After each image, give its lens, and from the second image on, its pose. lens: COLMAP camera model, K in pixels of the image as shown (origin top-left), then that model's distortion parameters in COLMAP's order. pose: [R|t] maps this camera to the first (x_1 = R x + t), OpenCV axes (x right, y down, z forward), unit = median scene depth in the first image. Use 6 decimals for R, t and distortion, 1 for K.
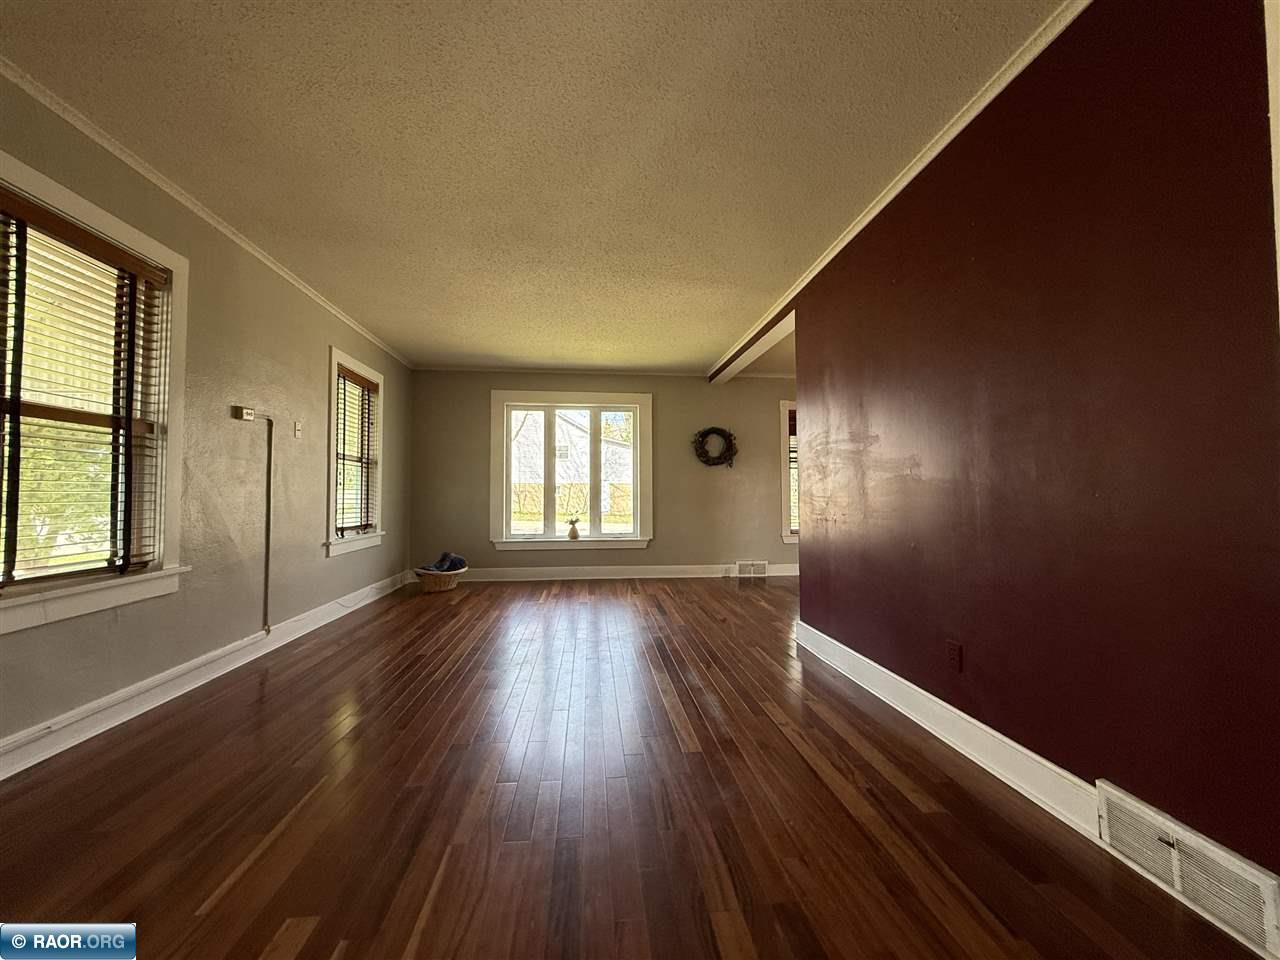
lens RADIAL K [[512.4, 0, 648.0], [0, 512.4, 485.9], [0, 0, 1]] dist [-0.001712, 0.000205]
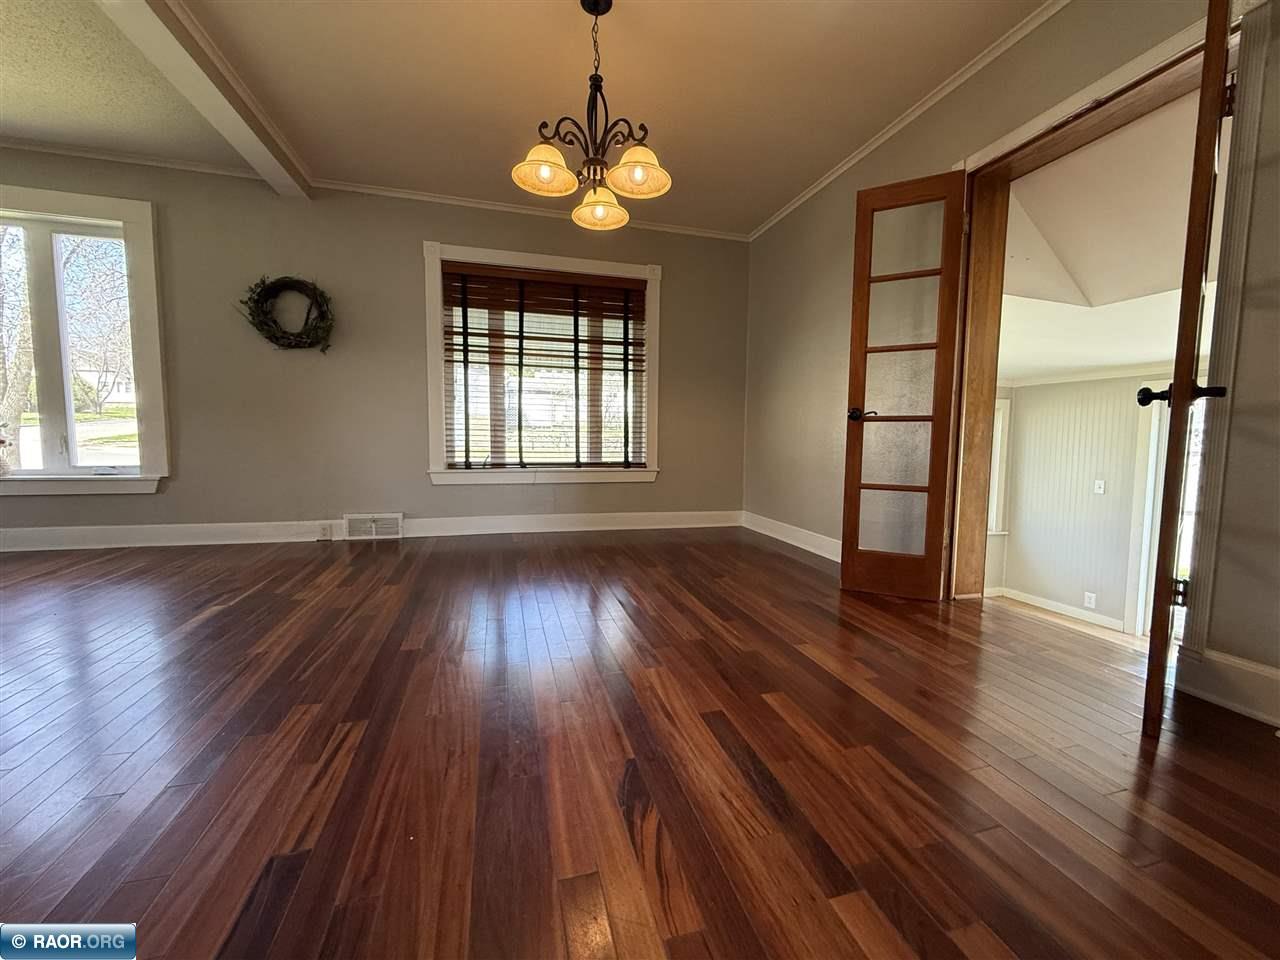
lens RADIAL K [[512.4, 0, 644.4], [0, 512.4, 478.3], [0, 0, 1]] dist [-0.001712, 0.000205]
pose [[0.985728, 0.004033, 0.168299, 0.415866], [-0.022673, 0.993785, 0.108980, 0.033173], [-0.166813, -0.111240, 0.979693, 0.366100]]
